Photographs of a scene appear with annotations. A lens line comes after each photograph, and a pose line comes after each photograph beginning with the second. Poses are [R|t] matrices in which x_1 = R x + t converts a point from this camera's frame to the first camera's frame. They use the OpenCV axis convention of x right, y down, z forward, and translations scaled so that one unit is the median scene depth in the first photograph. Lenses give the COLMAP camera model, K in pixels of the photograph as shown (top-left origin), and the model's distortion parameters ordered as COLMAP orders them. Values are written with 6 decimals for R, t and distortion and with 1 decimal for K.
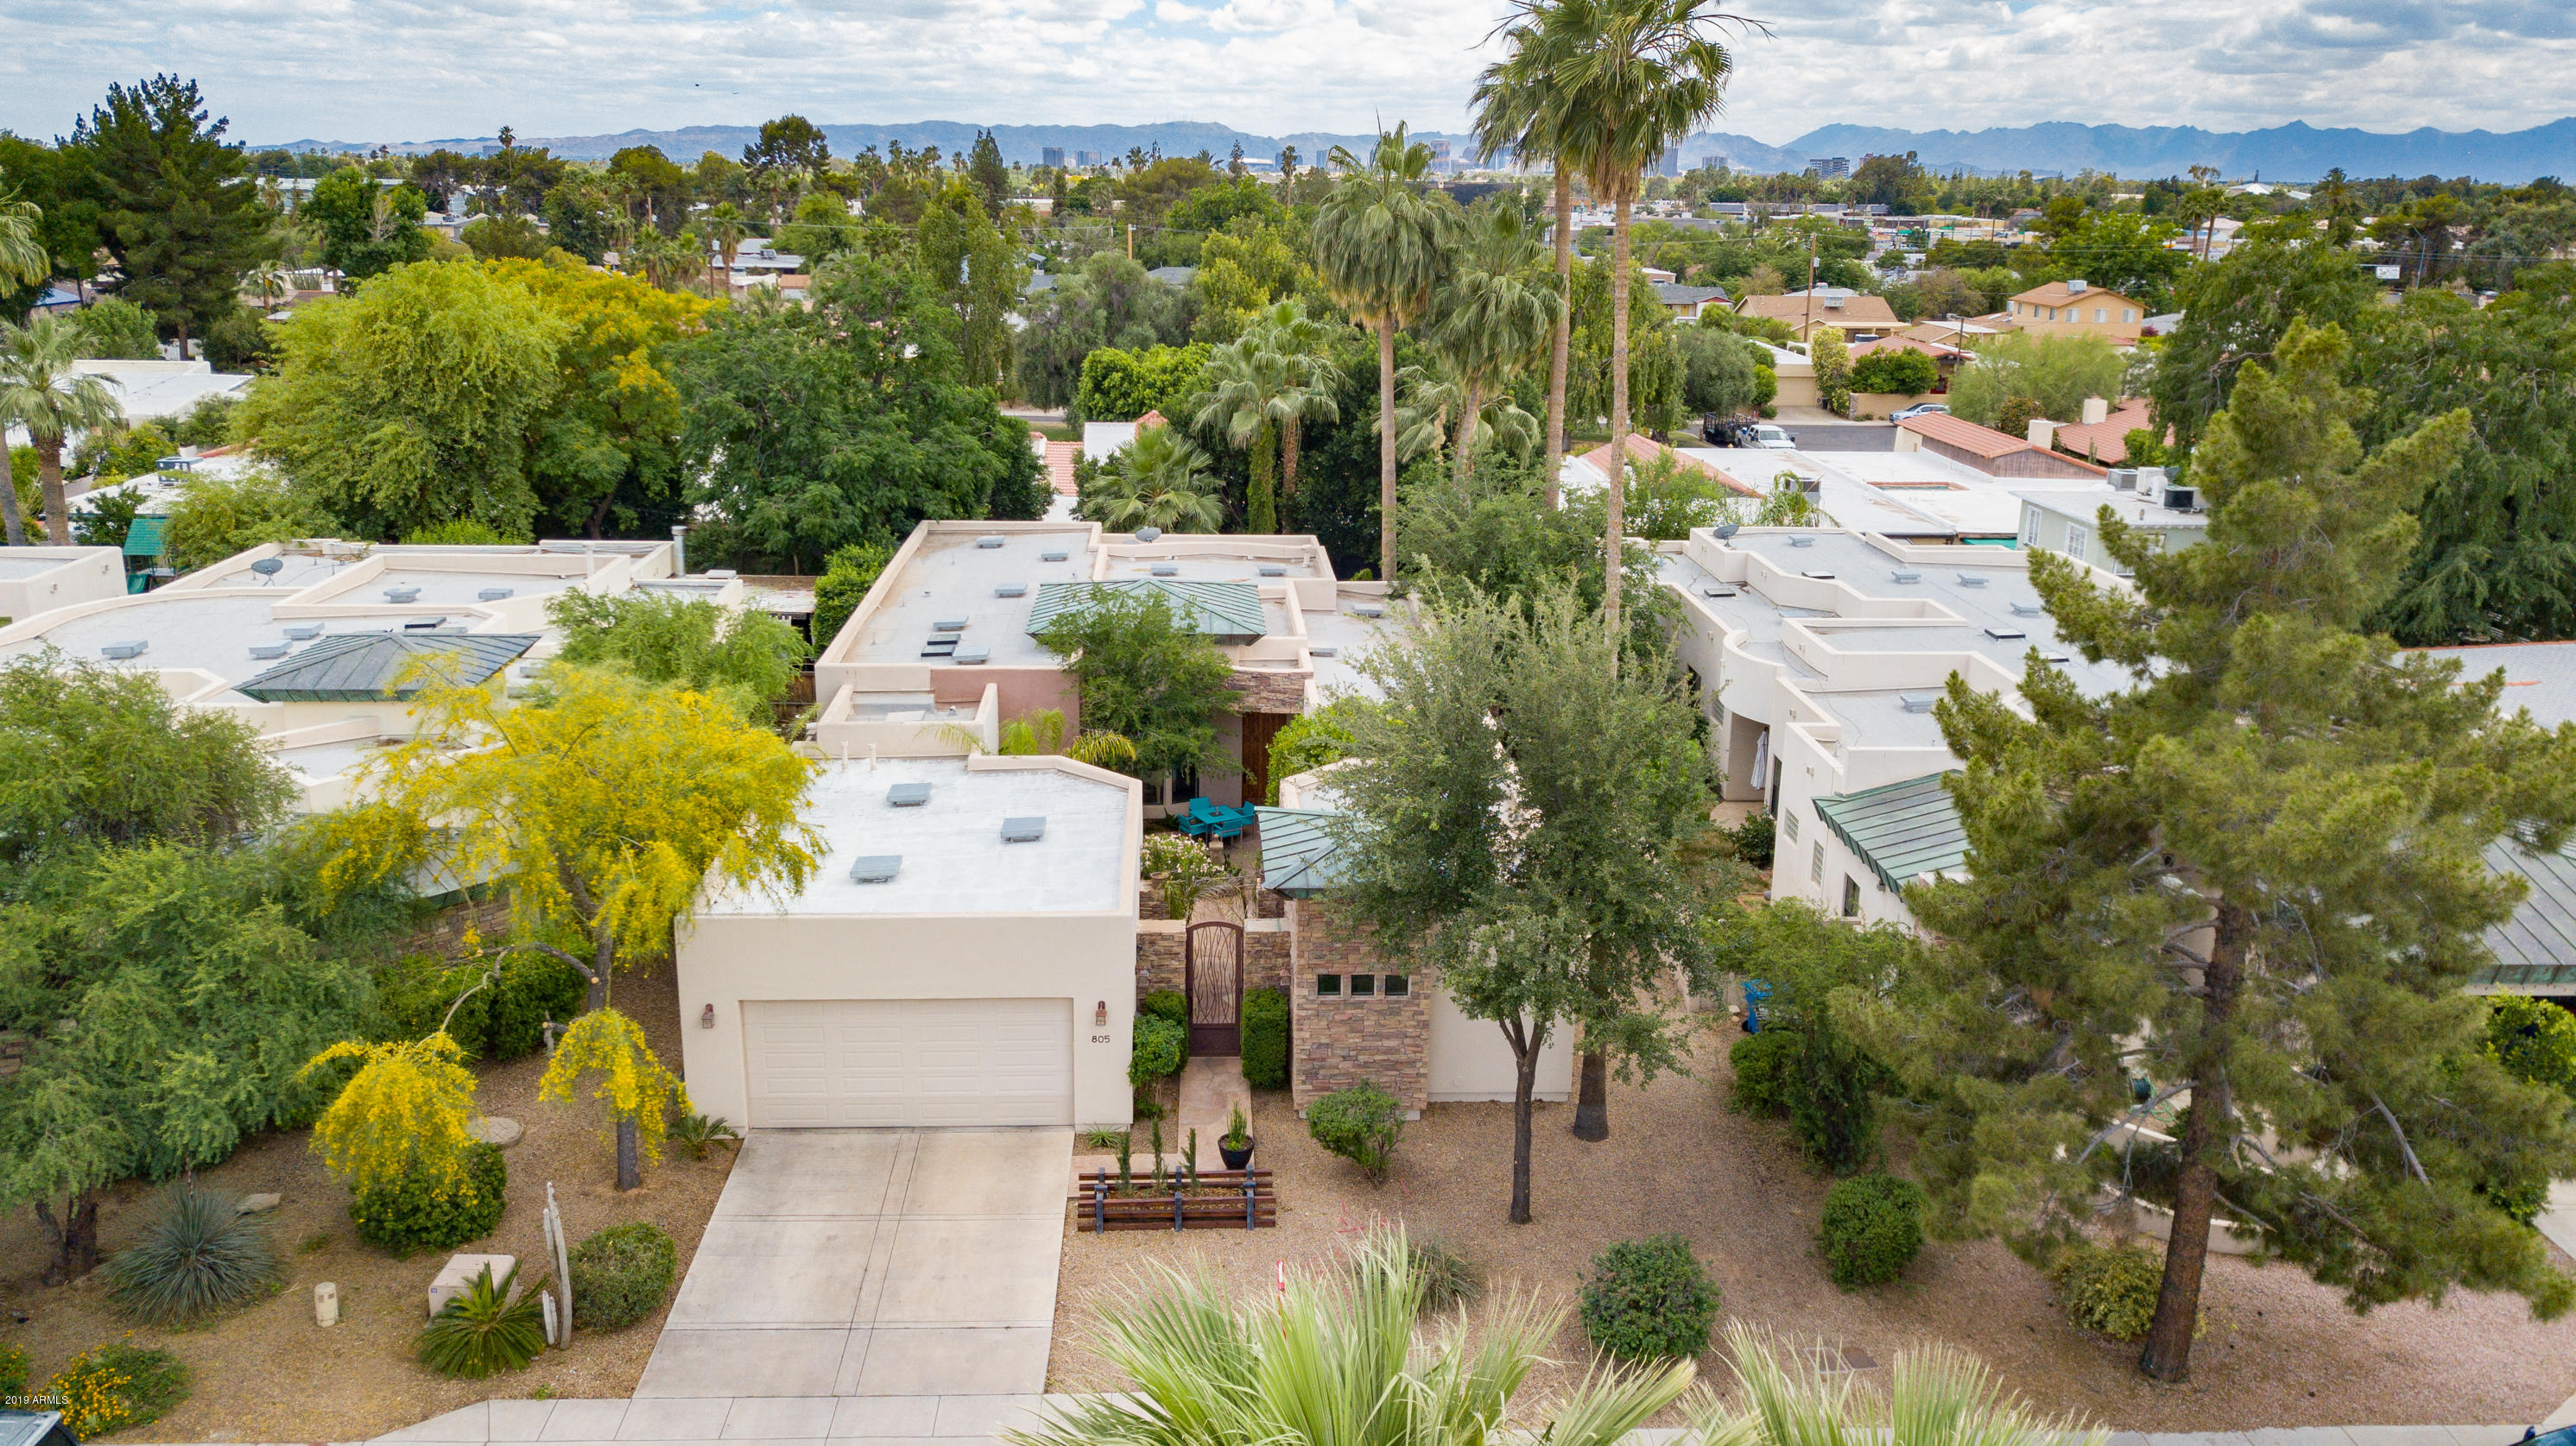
lens RADIAL K [[1957.2, 0, 1299.8], [0, 1957.2, 725.3], [0, 0, 1]] dist [0.010546, -0.006495]
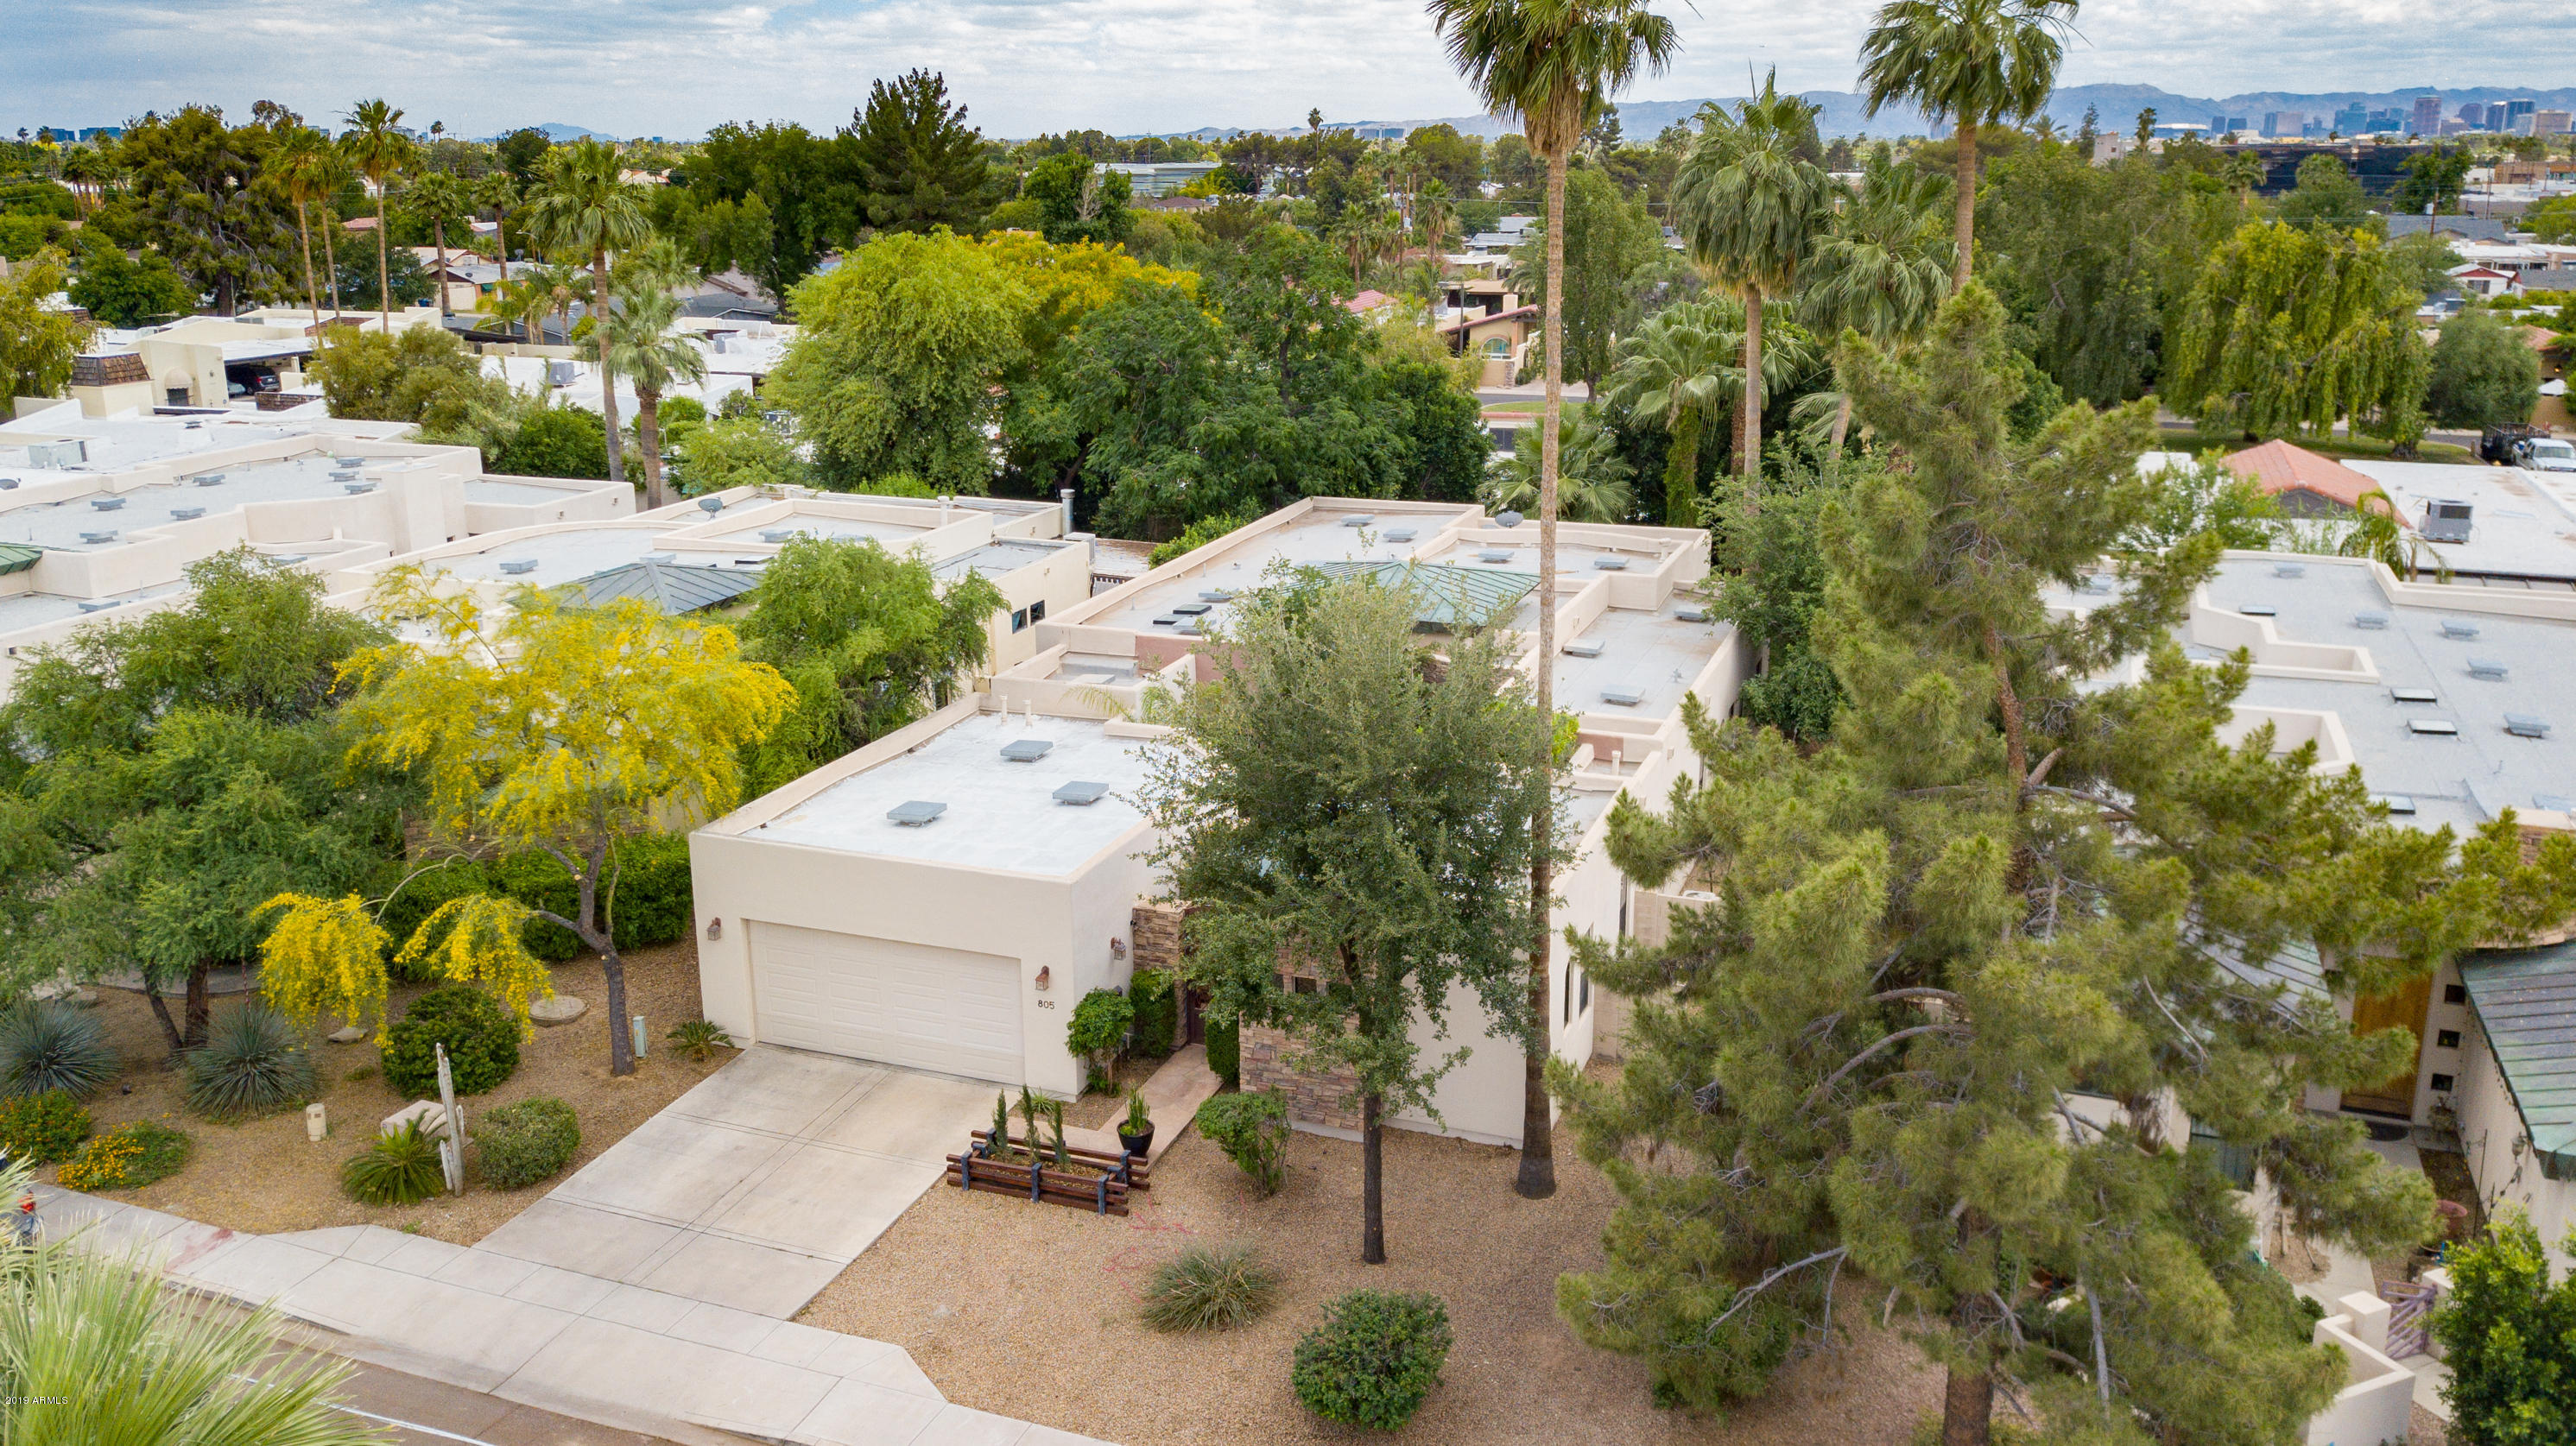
lens RADIAL K [[2082.1, 0, 1288.0], [0, 2082.1, 723.0], [0, 0, 1]] dist [0.020839, -0.007251]
pose [[0.914188, 0.090923, -0.394961, 0.388415], [-0.093320, 0.995549, 0.013181, -0.006781], [0.394401, 0.024808, 0.918603, 0.069649]]
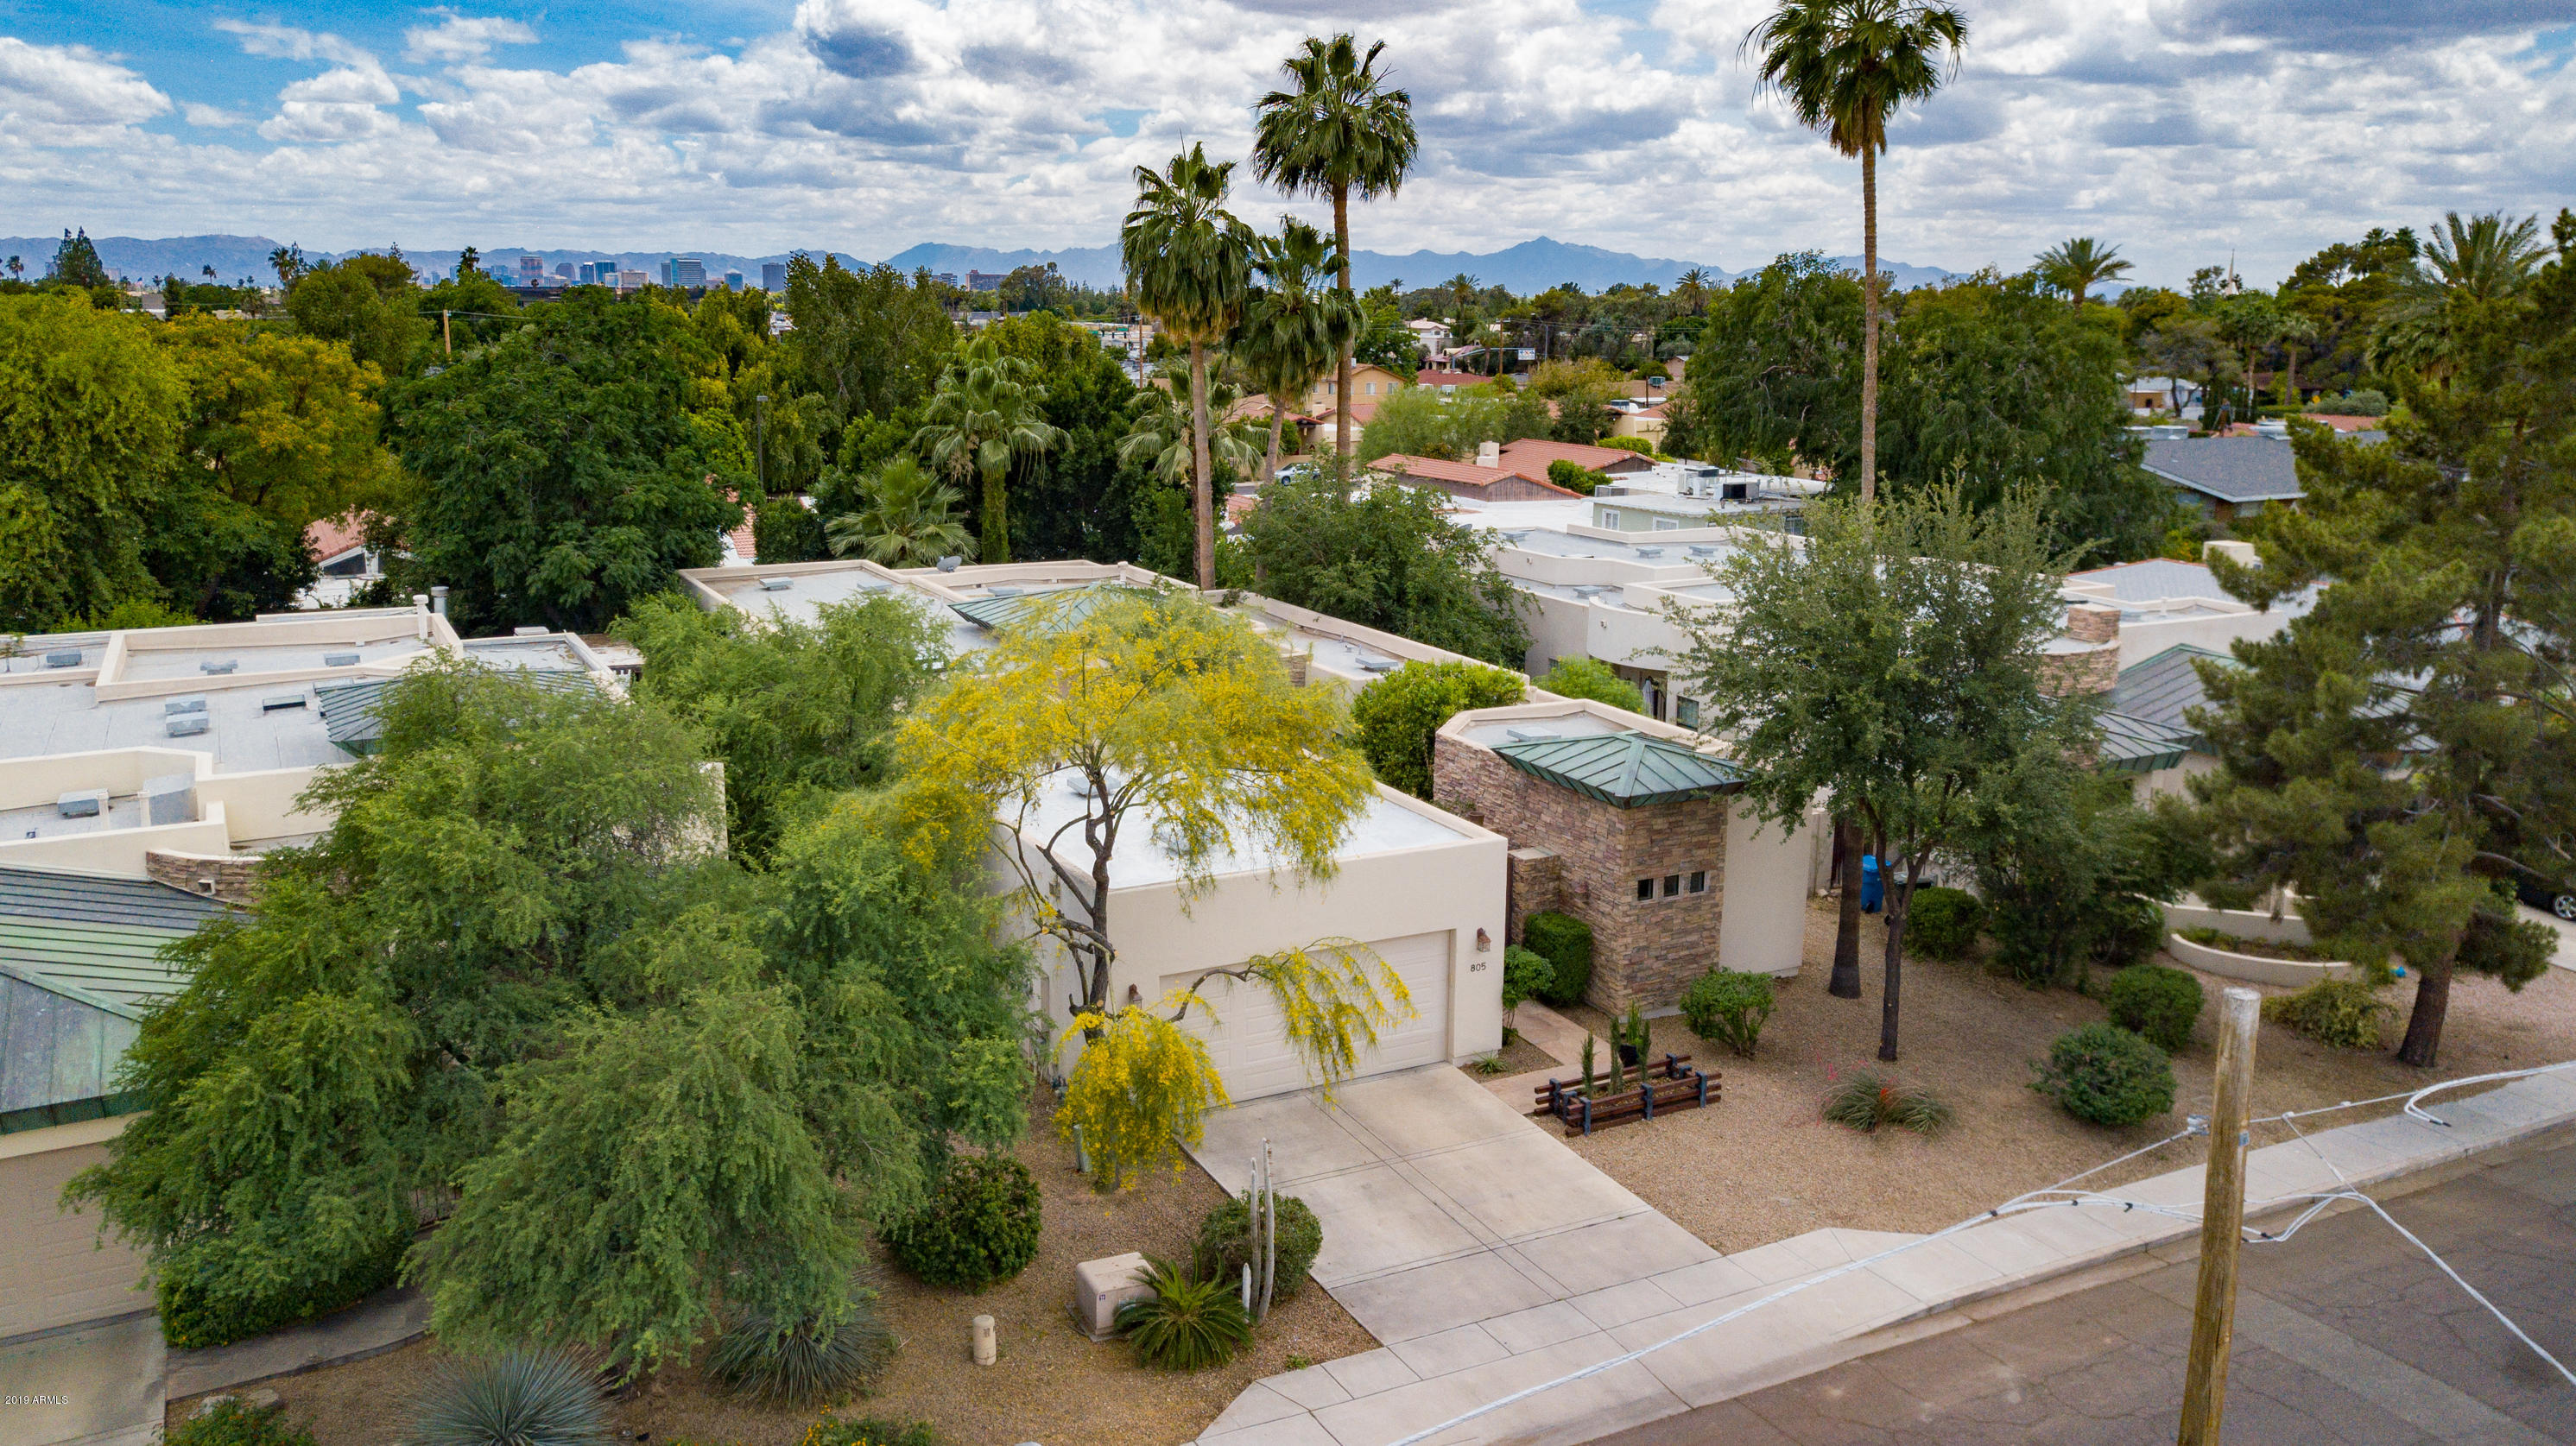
lens RADIAL K [[1964.5, 0, 1288.0], [0, 1964.5, 723.0], [0, 0, 1]] dist [-0.024057, -0.000514]
pose [[0.906530, -0.094114, 0.411516, -0.557435], [0.117589, 0.992545, -0.032042, 0.051942], [-0.405433, 0.077437, 0.910839, 0.100186]]
